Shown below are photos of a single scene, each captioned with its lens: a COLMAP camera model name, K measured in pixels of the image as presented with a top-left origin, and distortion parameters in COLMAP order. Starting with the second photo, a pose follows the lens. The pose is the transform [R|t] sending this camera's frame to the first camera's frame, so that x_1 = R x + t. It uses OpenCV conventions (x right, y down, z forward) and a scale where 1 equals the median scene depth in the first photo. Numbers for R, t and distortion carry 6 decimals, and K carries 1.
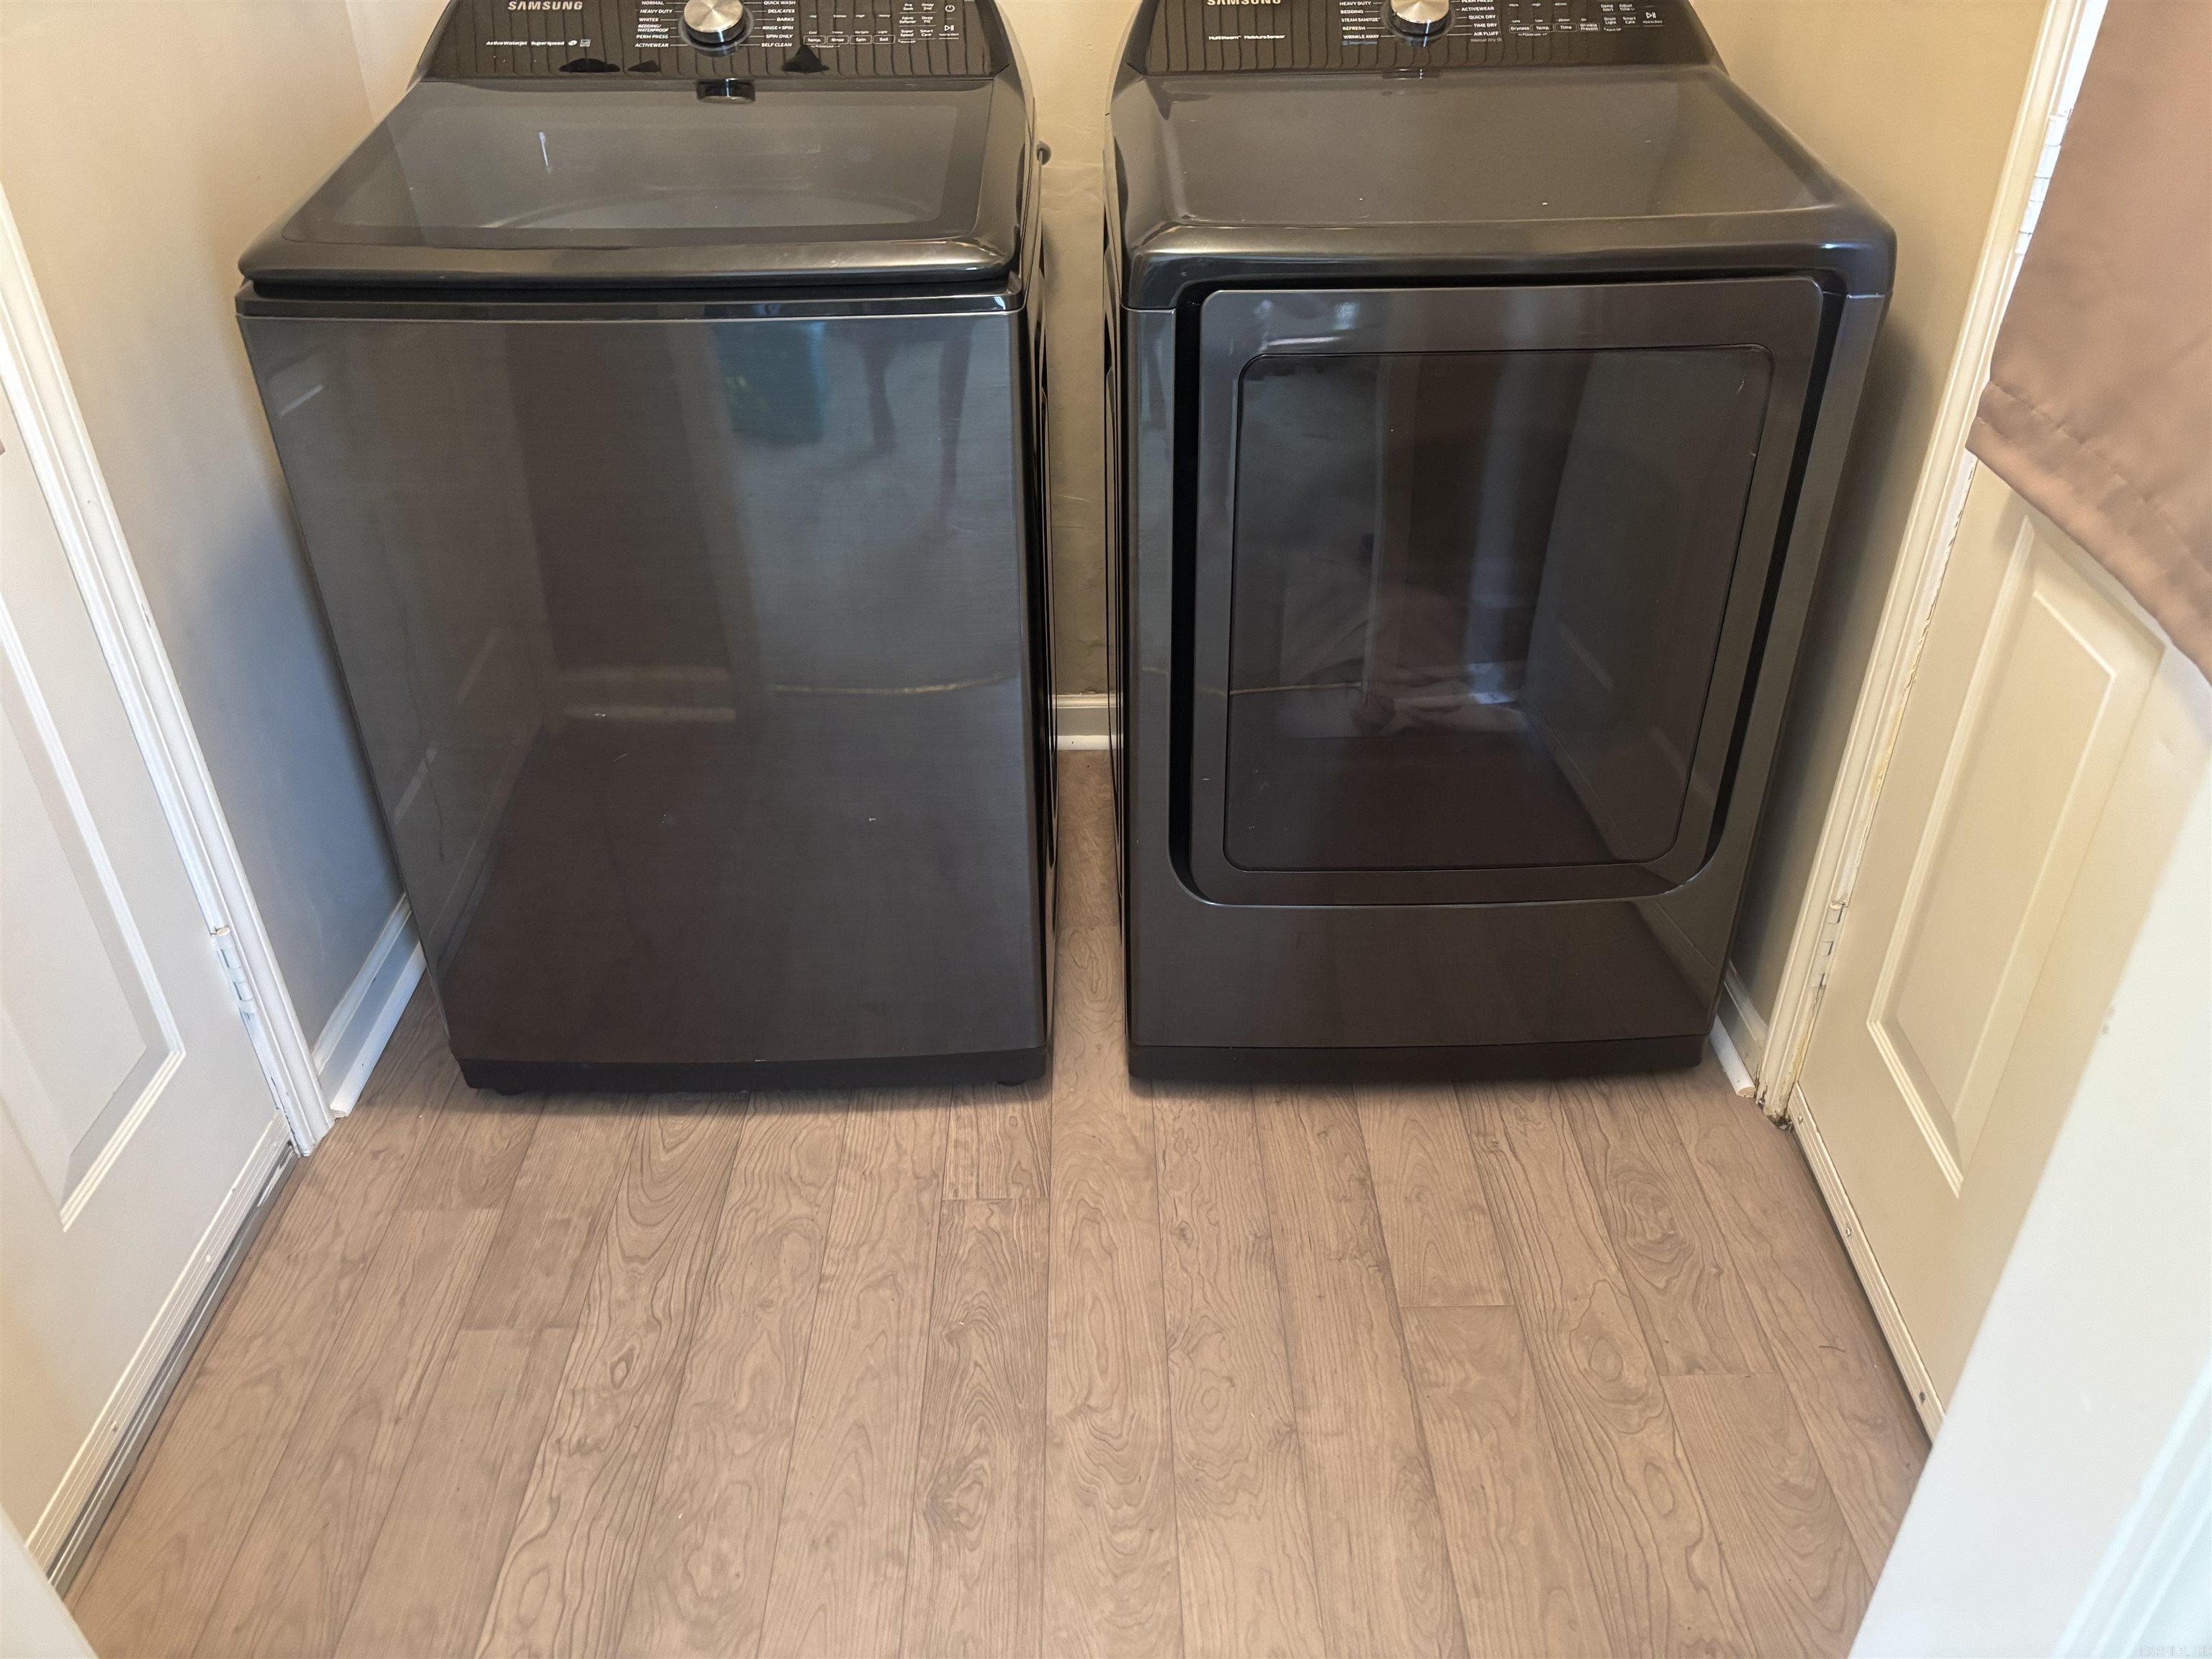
lens RADIAL K [[1655.2, 0, 1115.8], [0, 1655.2, 822.7], [0, 0, 1]] dist [0.048751, -0.047969]
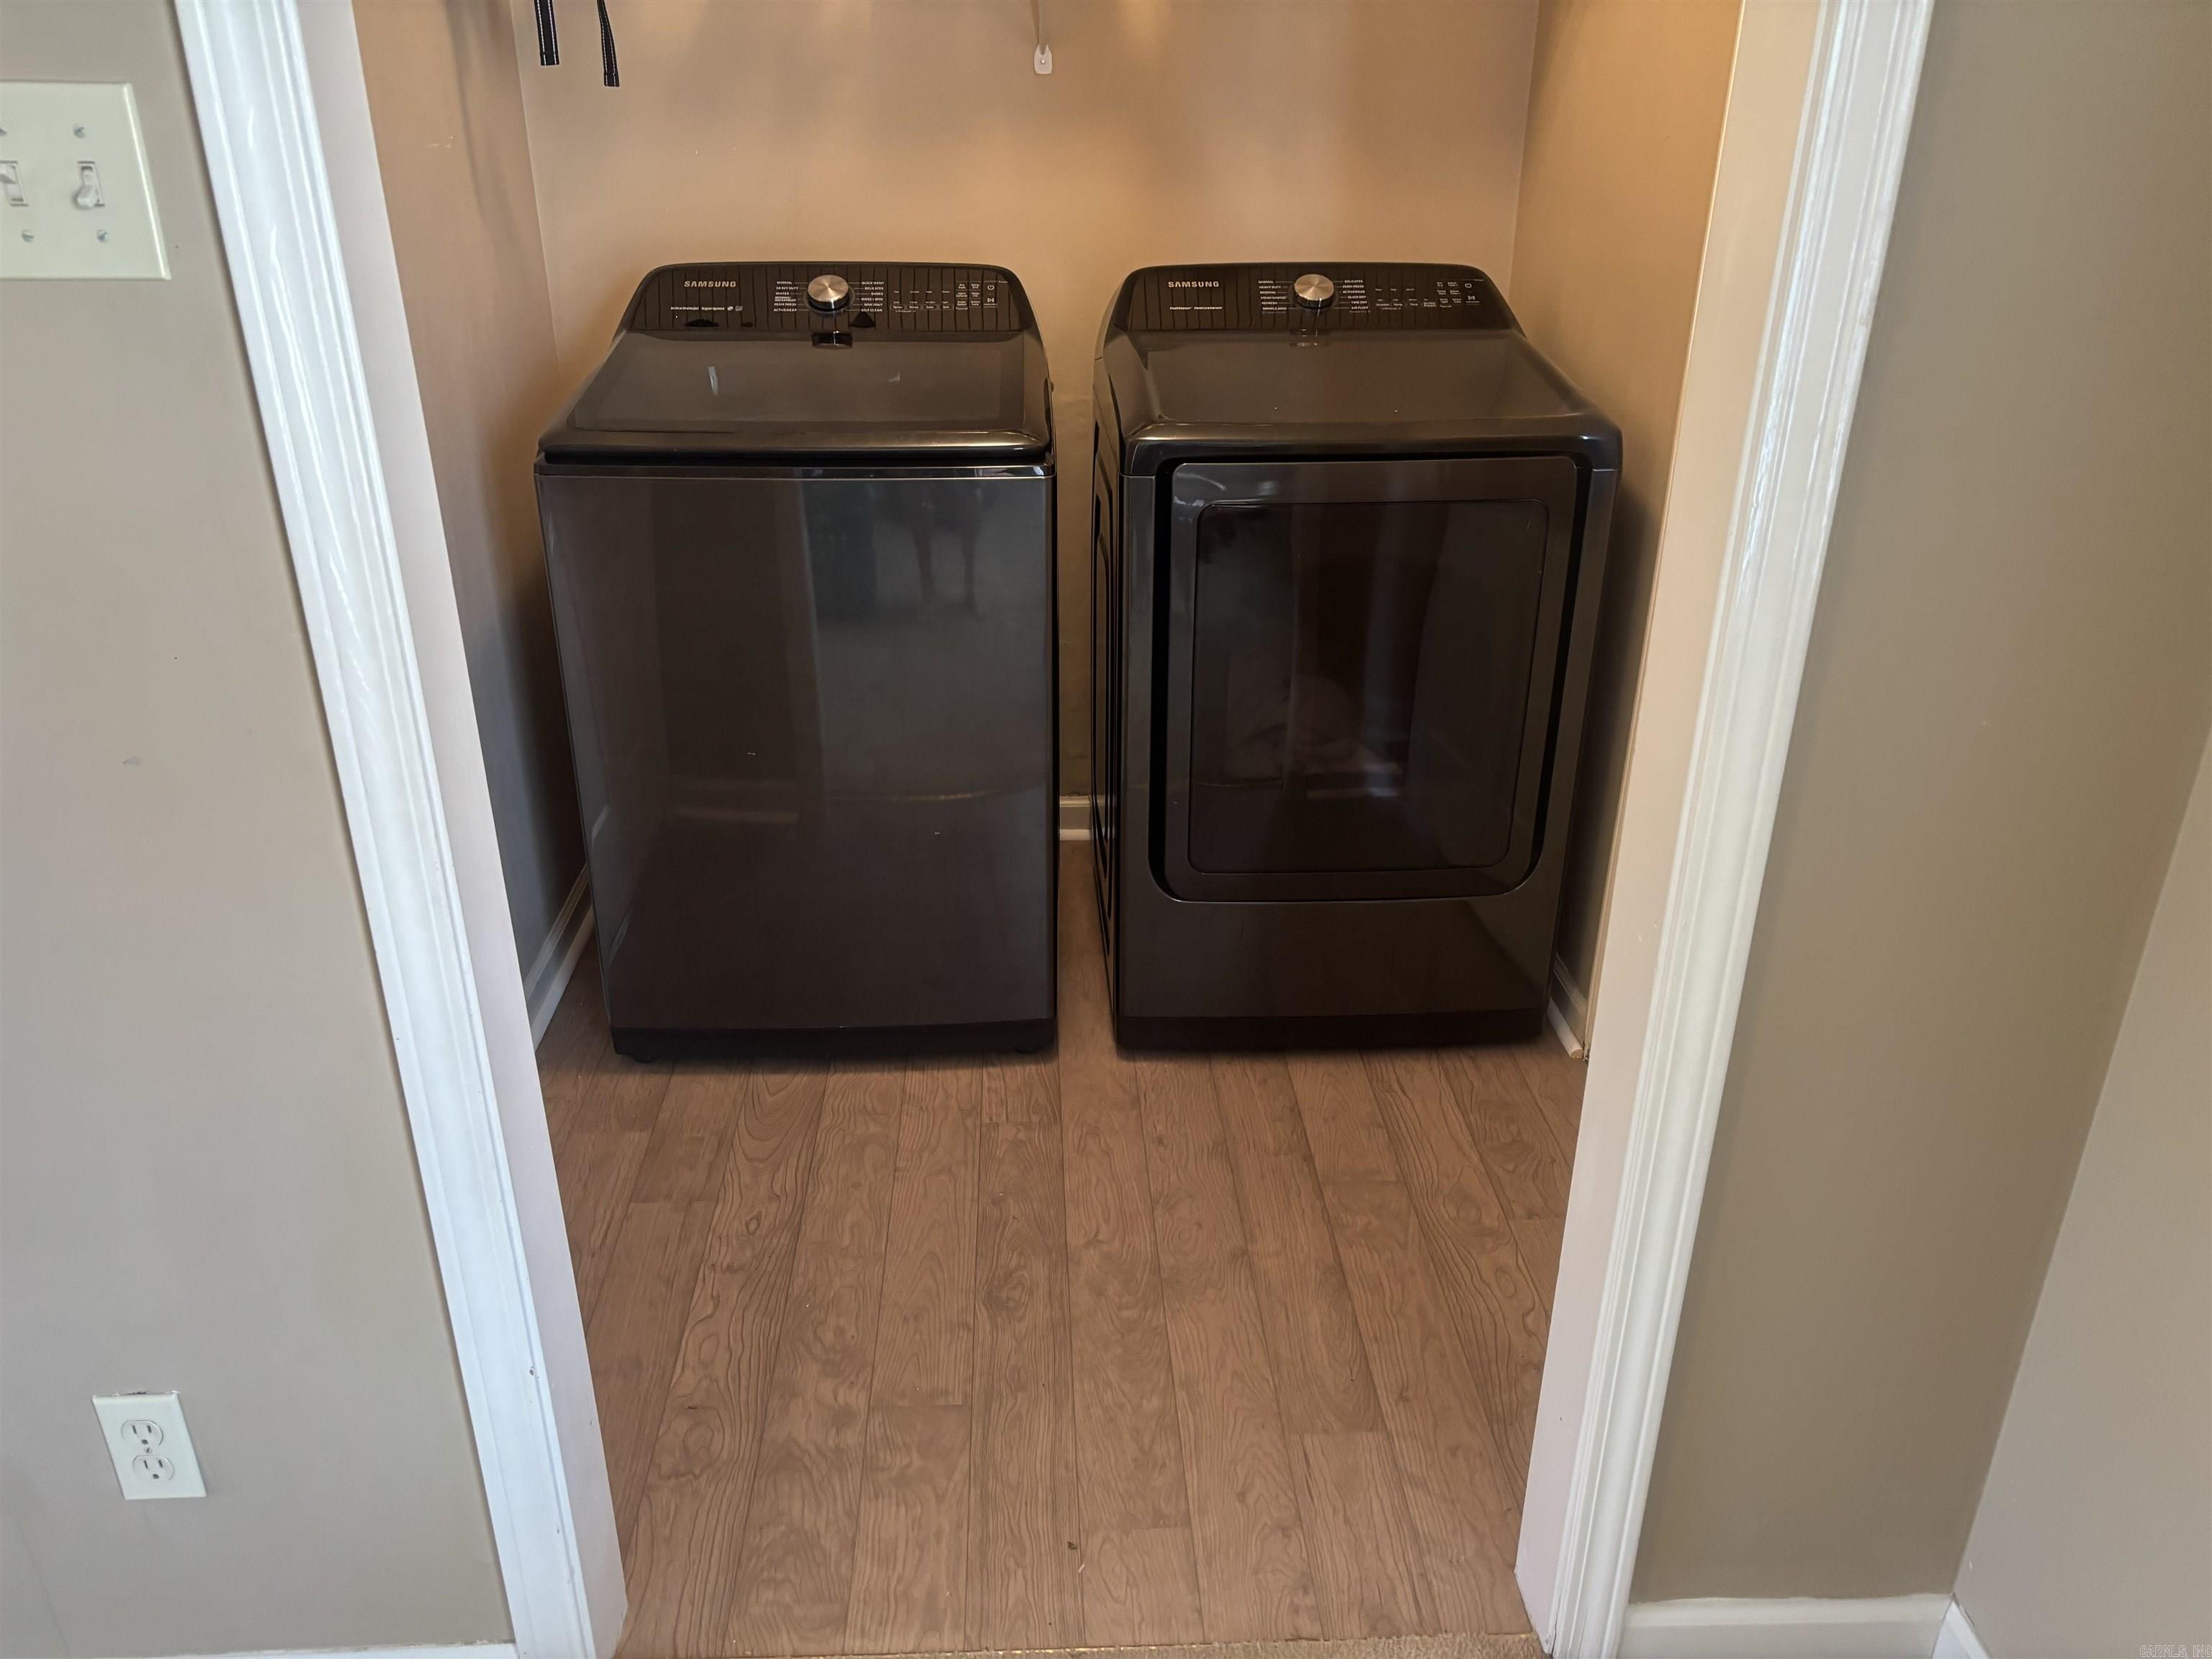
lens RADIAL K [[1655.2, 0, 1096.9], [0, 1655.2, 826.2], [0, 0, 1]] dist [0.048751, -0.047969]
pose [[0.999543, 0.000997, 0.030201, -0.055359], [0.003371, 0.989535, -0.144253, 0.196549], [-0.030029, 0.144289, 0.989080, -0.389051]]
